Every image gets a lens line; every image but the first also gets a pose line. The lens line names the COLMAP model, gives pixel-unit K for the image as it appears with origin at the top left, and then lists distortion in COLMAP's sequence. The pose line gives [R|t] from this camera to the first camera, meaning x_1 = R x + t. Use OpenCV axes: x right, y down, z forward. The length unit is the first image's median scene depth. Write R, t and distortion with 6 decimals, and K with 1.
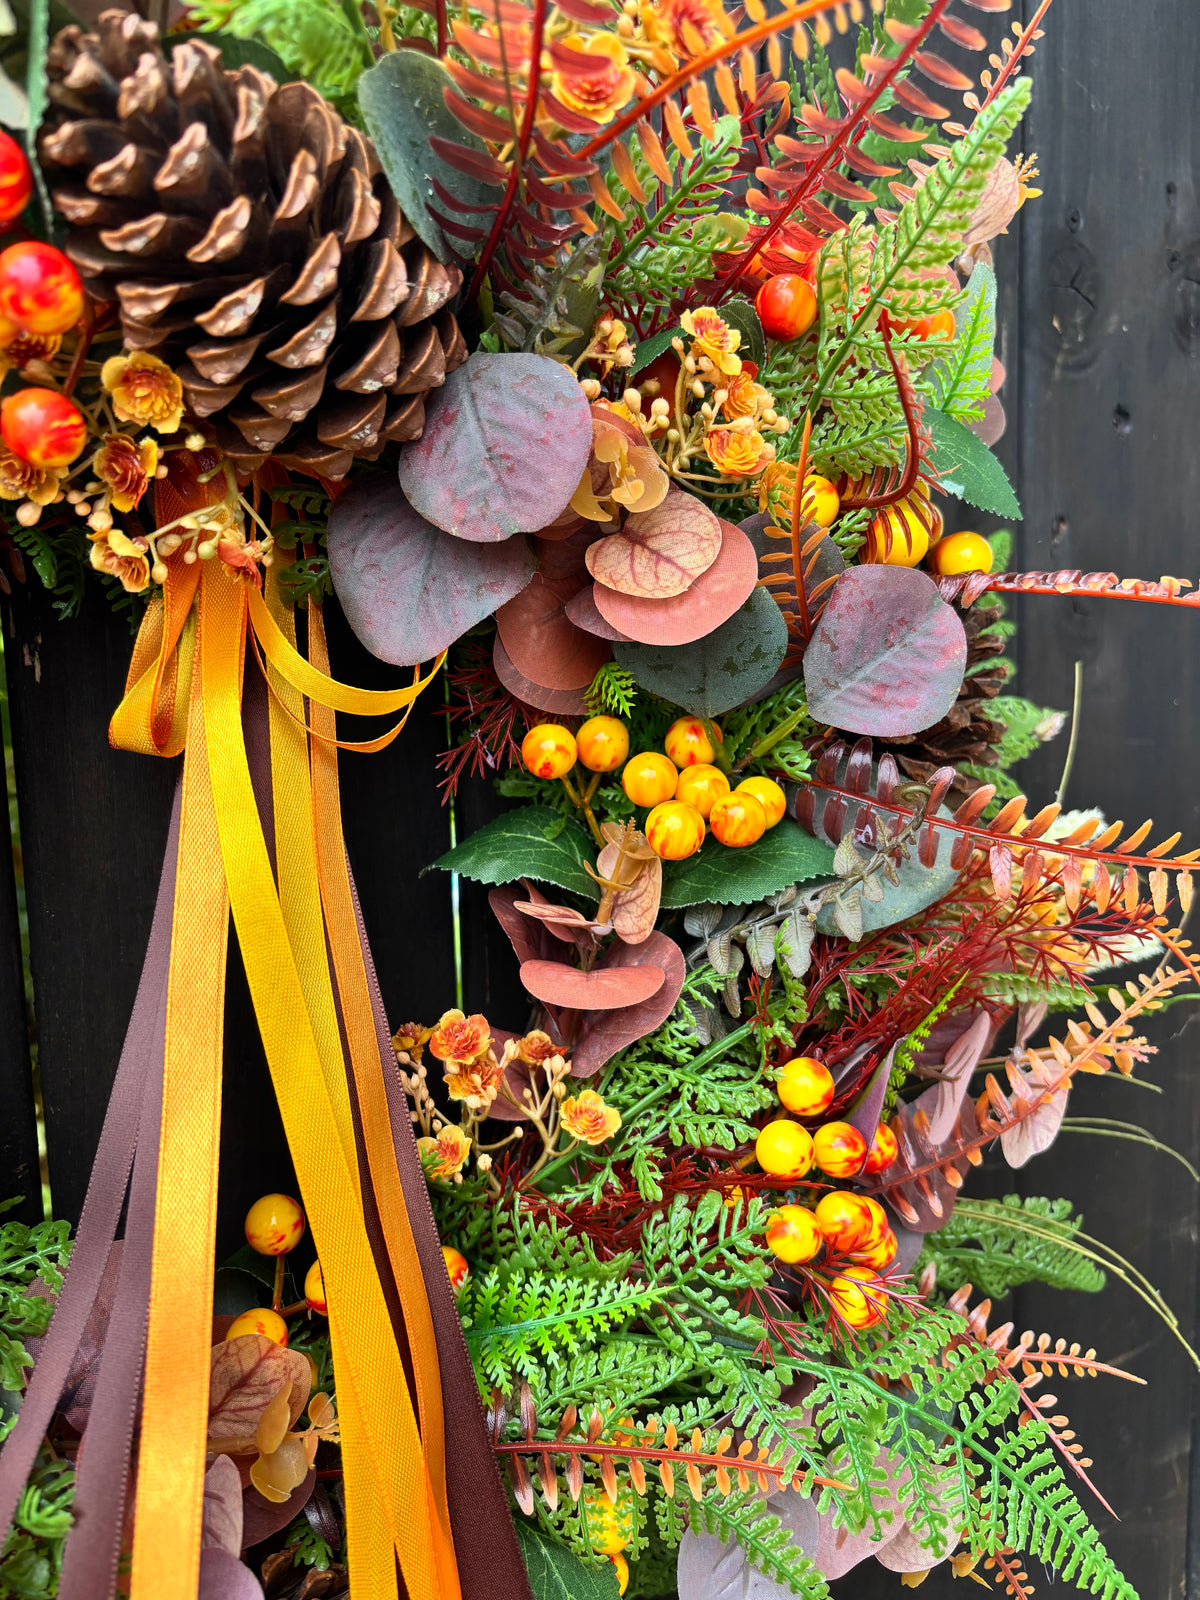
lens RADIAL K [[1226.6, 0, 604.9], [0, 1226.6, 813.2], [0, 0, 1]] dist [-0.002035, -0.007132]
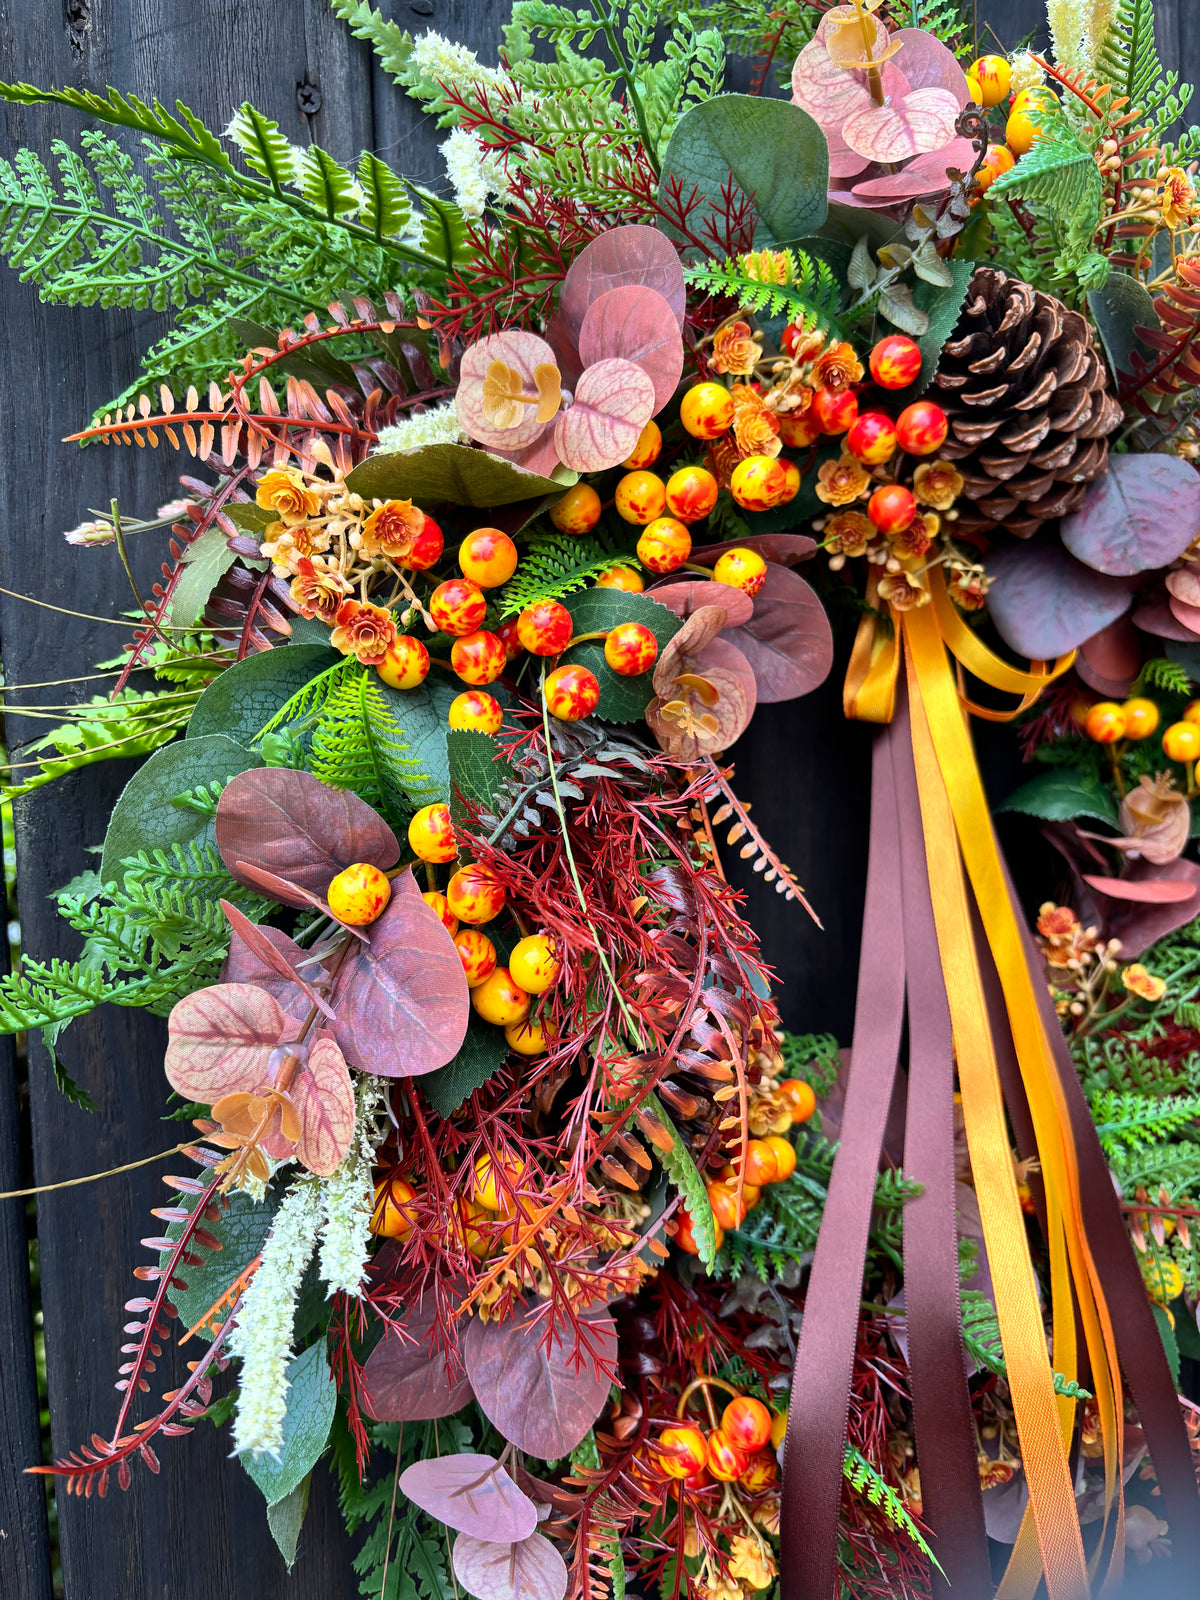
lens RADIAL K [[1208.0, 0, 581.5], [0, 1208.0, 792.0], [0, 0, 1]] dist [0.035760, -0.059972]
pose [[0.994817, -0.000545, -0.101681, -0.526607], [-0.005402, 0.998290, -0.058207, 0.119224], [0.101539, 0.058455, 0.993113, -0.471781]]
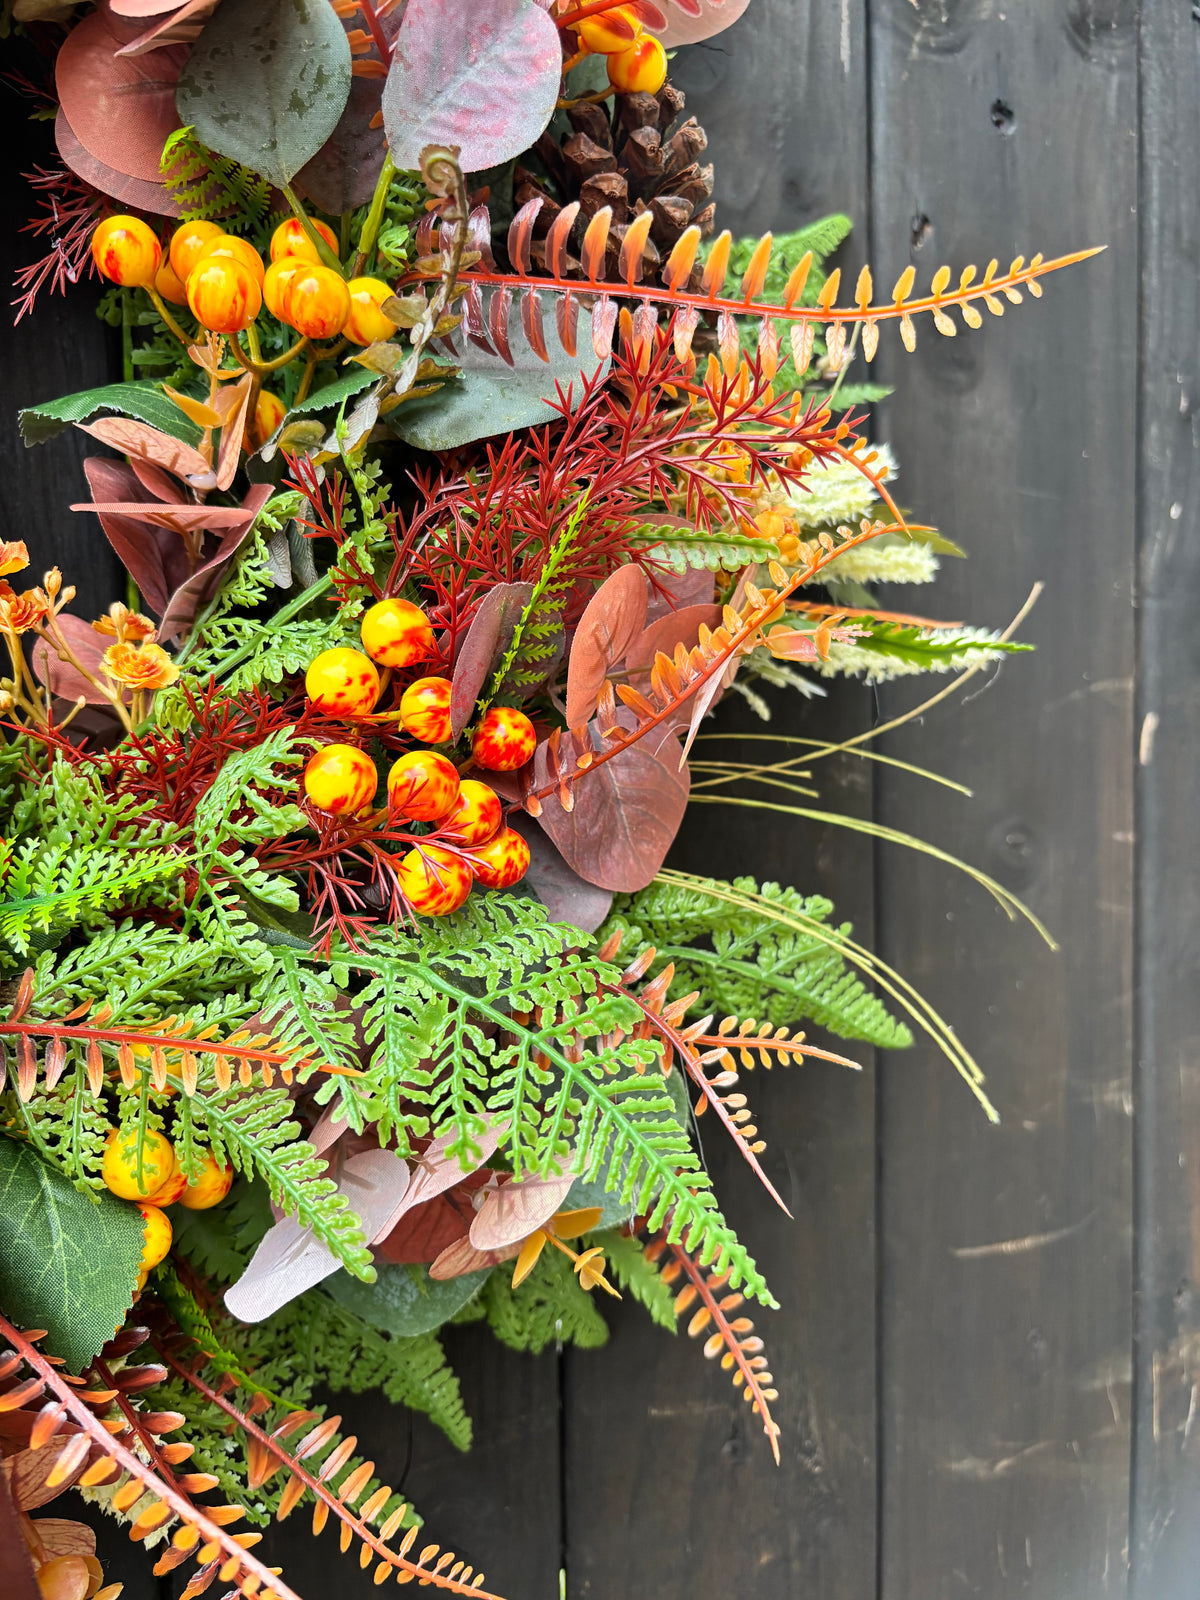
lens RADIAL K [[1230.2, 0, 588.6], [0, 1230.2, 805.5], [0, 0, 1]] dist [-0.008318, -0.000661]
pose [[0.992668, 0.022222, -0.118810, 0.405095], [-0.030951, 0.996914, -0.072144, 0.407122], [0.116840, 0.075292, 0.990293, 0.221054]]
